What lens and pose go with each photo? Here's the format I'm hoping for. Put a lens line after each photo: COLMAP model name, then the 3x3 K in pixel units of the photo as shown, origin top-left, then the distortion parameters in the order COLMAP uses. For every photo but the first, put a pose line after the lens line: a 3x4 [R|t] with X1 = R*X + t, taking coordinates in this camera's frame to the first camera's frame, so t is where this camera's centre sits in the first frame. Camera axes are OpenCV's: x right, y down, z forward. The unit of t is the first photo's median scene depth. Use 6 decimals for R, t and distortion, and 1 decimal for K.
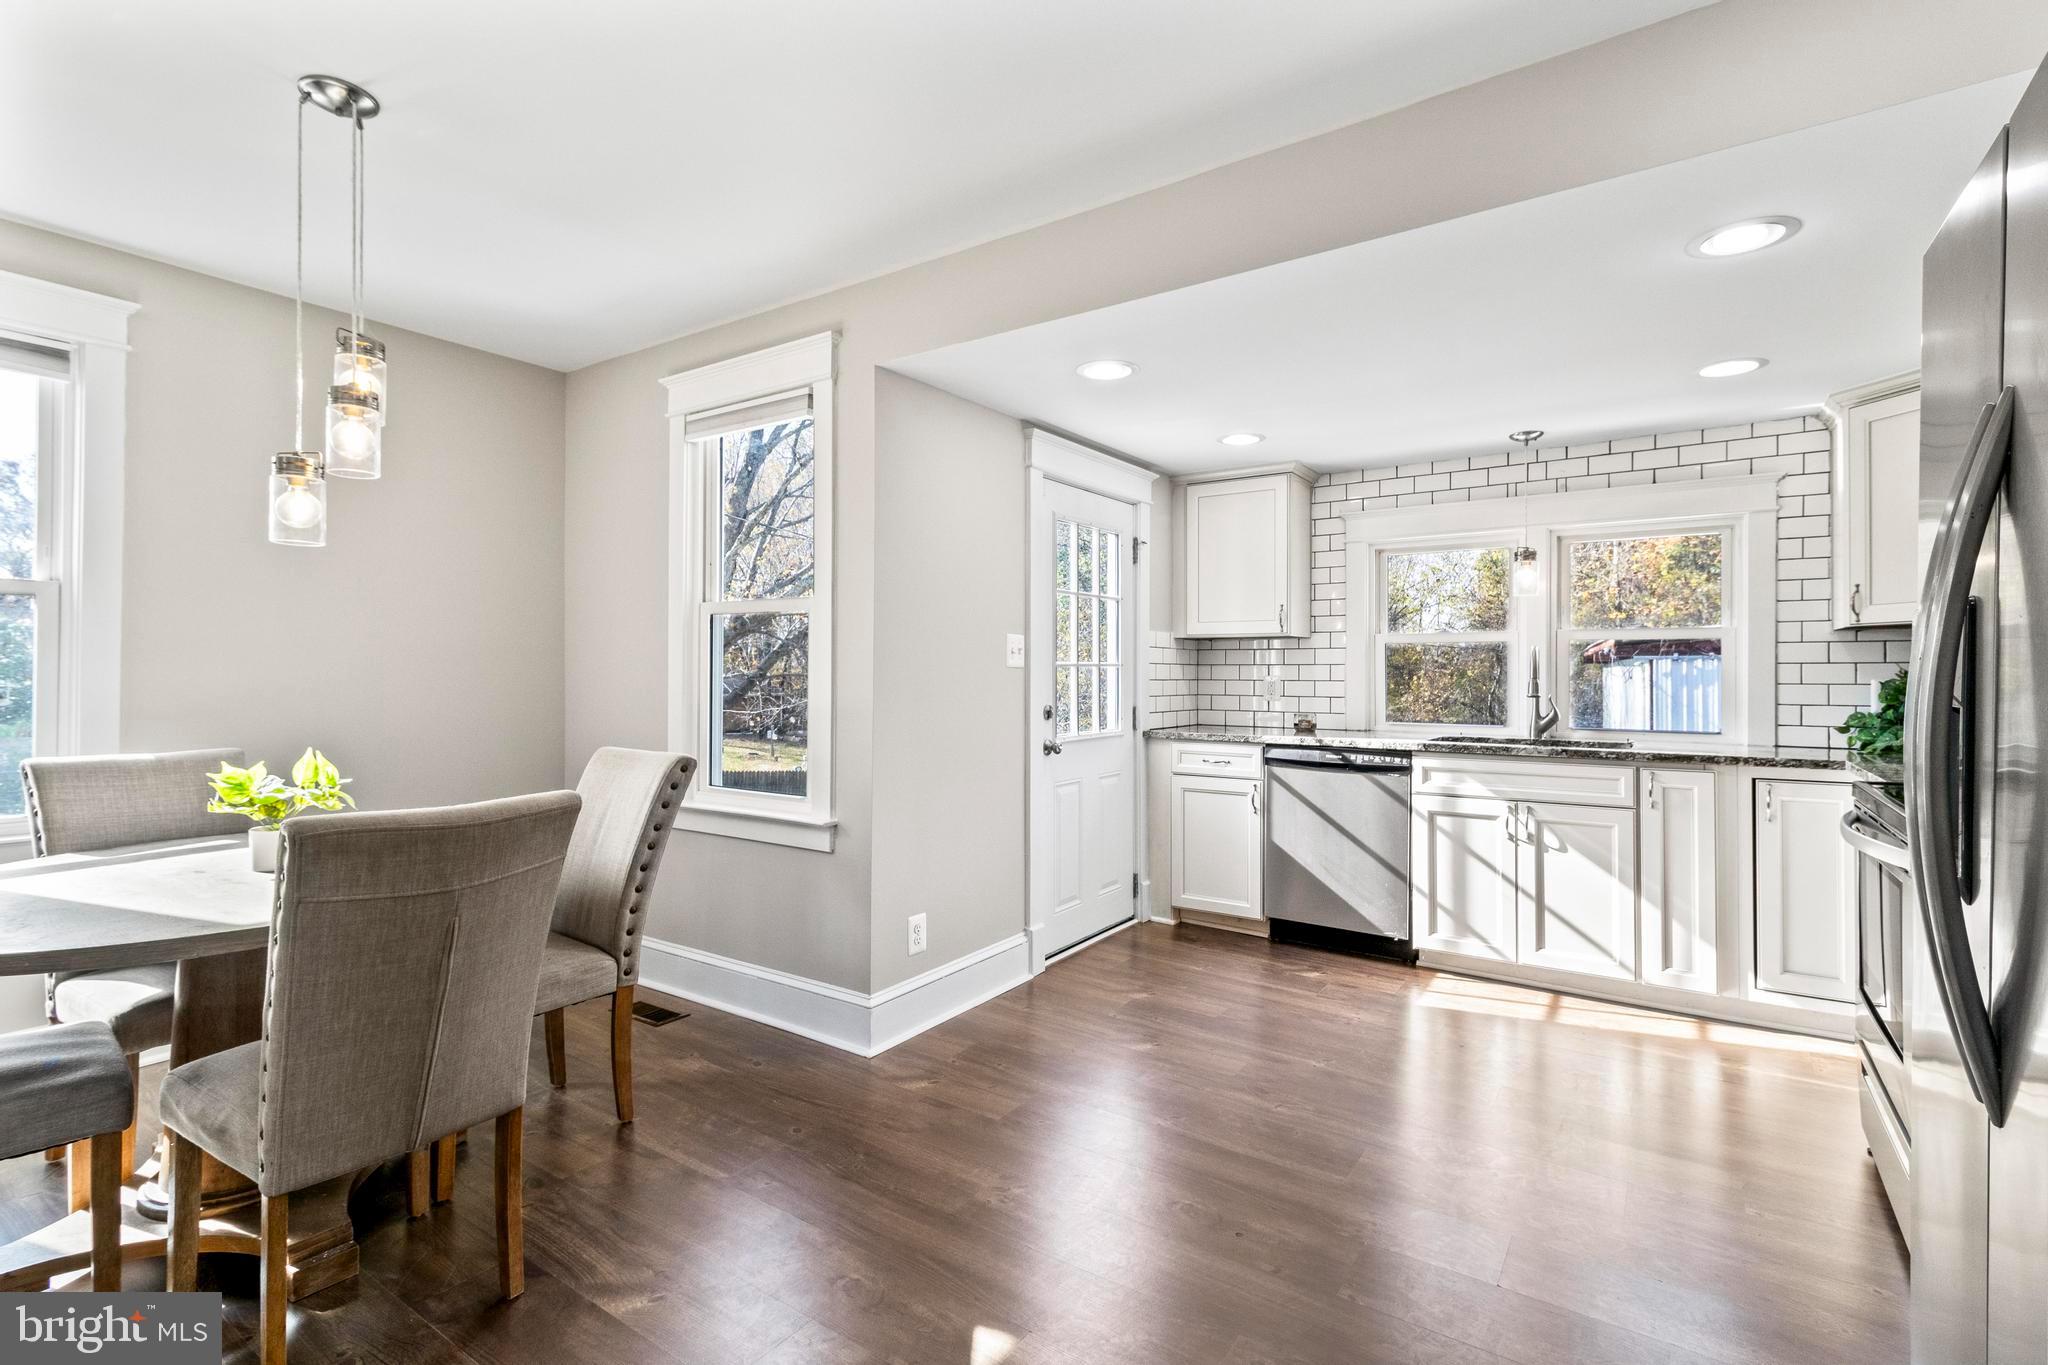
lens RADIAL K [[944.0, 0, 1033.8], [0, 944.0, 671.5], [0, 0, 1]] dist [0.005006, -0.000378]
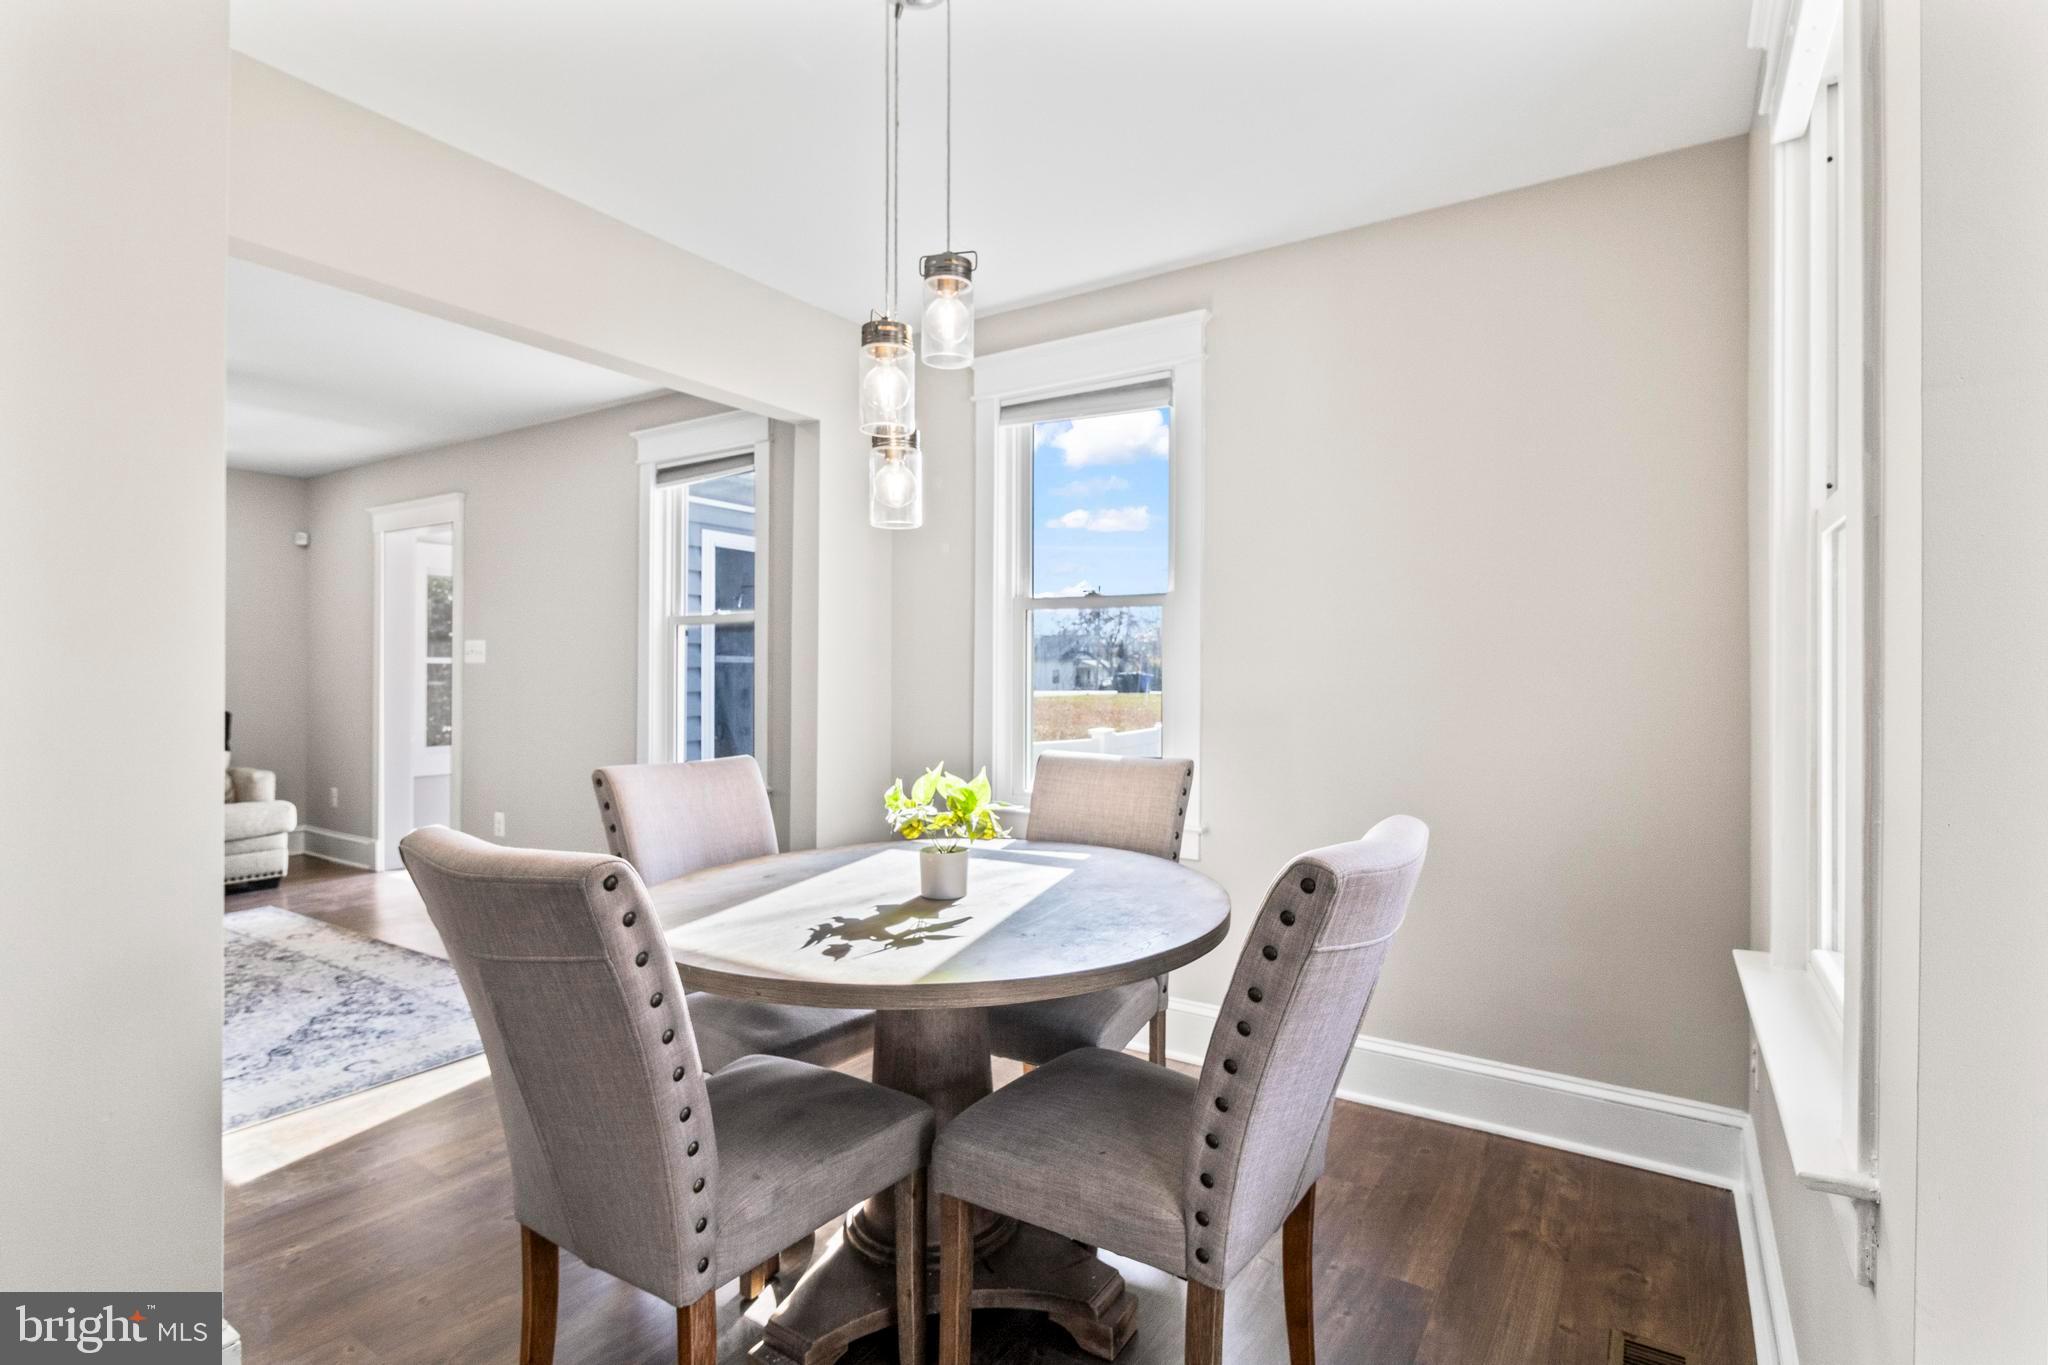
lens RADIAL K [[994.9, 0, 1036.3], [0, 994.9, 671.3], [0, 0, 1]] dist [-0.005151, 0.000466]
pose [[0.023164, -0.008767, -0.999693, 0.074823], [-0.006178, 0.999941, -0.008912, 0.003734], [0.999713, 0.006382, 0.023108, 0.604268]]
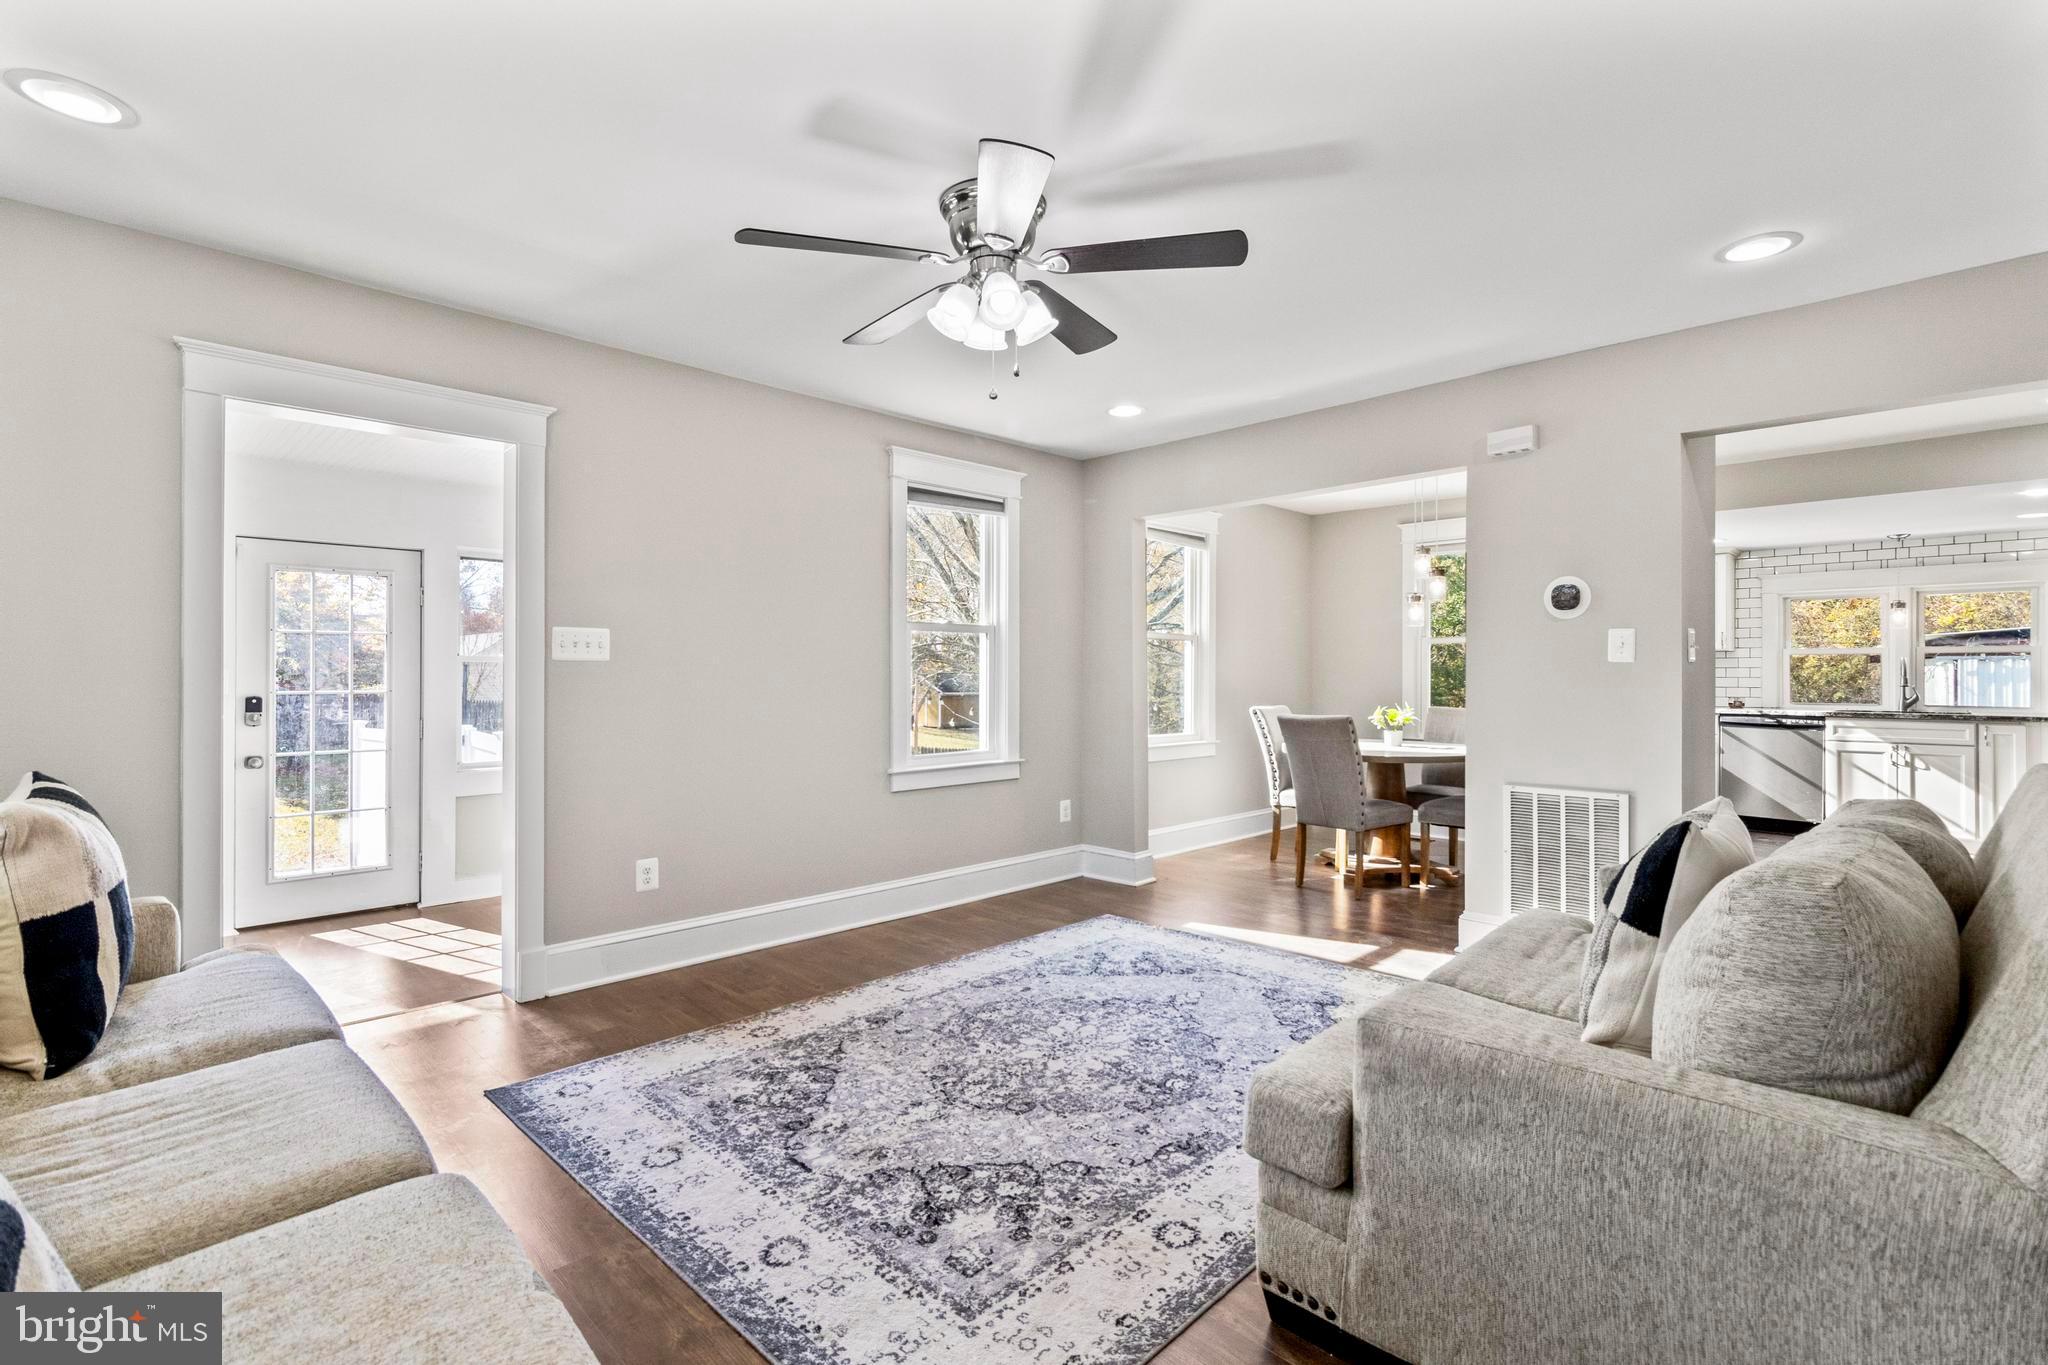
lens RADIAL K [[944.0, 0, 1040.3], [0, 944.0, 674.6], [0, 0, 1]] dist [0.005006, -0.000378]
pose [[0.984253, -0.003319, -0.176733, -0.741835], [0.003317, 0.999994, -0.000306, 0.001592], [0.176733, -0.000285, 0.984259, -1.017328]]
